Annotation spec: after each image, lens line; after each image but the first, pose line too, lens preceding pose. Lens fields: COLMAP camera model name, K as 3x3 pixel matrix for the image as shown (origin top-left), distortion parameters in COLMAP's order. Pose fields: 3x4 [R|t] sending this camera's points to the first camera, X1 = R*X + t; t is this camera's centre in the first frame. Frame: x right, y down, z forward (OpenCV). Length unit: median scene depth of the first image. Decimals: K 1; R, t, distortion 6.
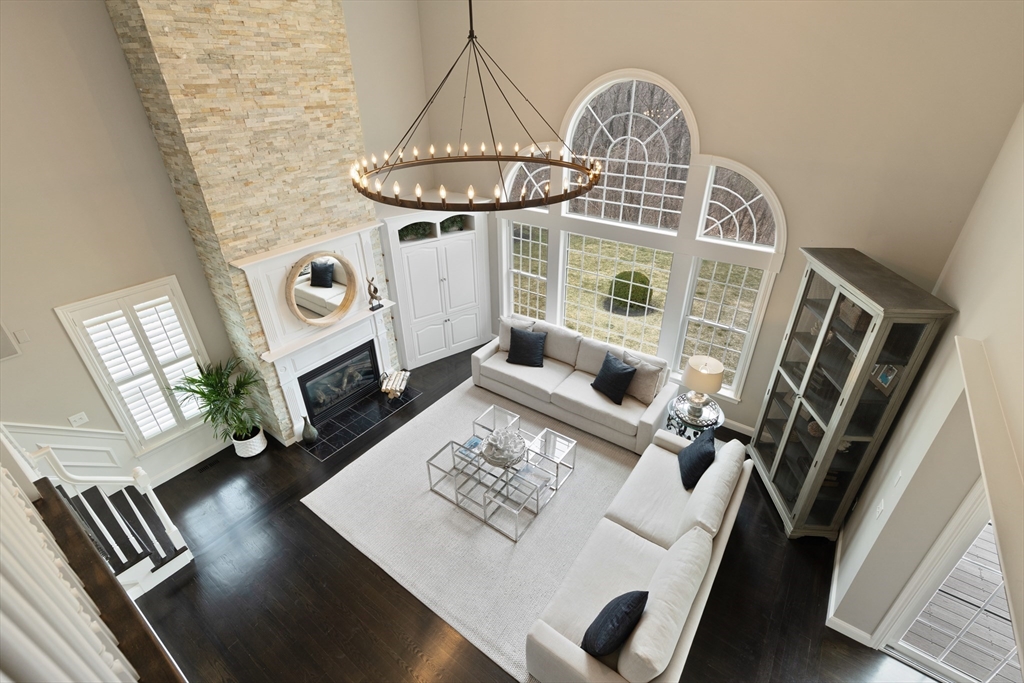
lens RADIAL K [[461.5, 0, 514.0], [0, 461.5, 336.3], [0, 0, 1]] dist [0.003602, -0.000140]
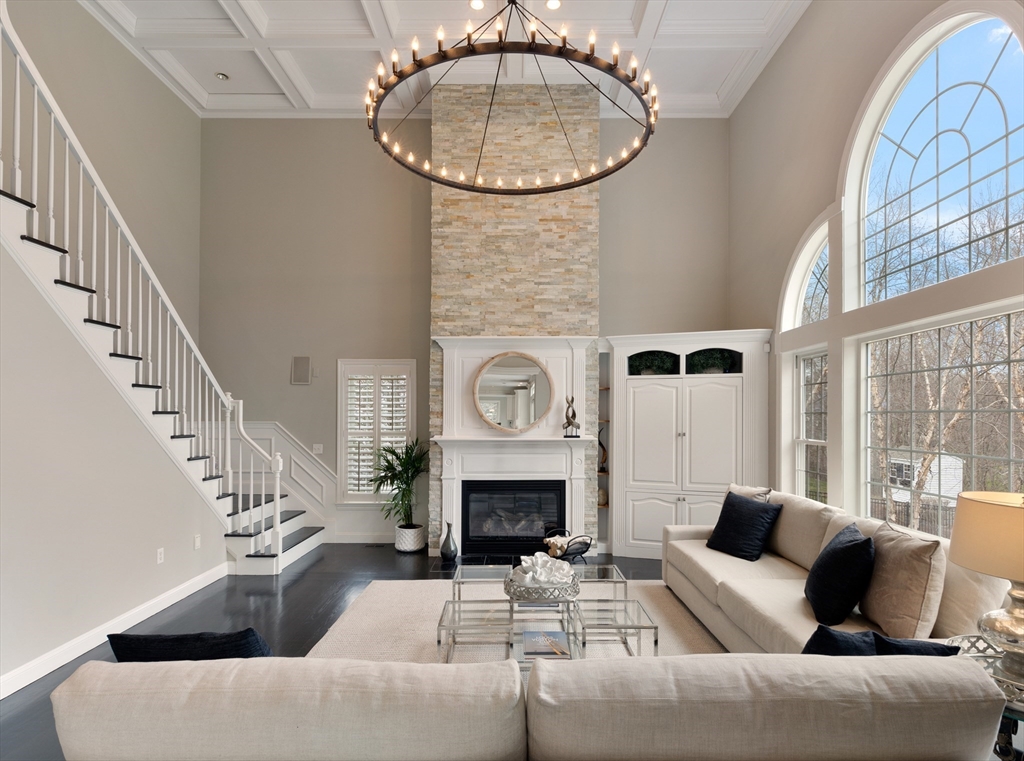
lens RADIAL K [[540.8, 0, 505.2], [0, 540.8, 412.3], [0, 0, 1]] dist [0.000900, -0.000151]
pose [[0.574112, 0.010525, -0.818709, 0.524867], [-0.416213, 0.864840, -0.280747, 0.273588], [0.705097, 0.501937, 0.500896, 0.523381]]
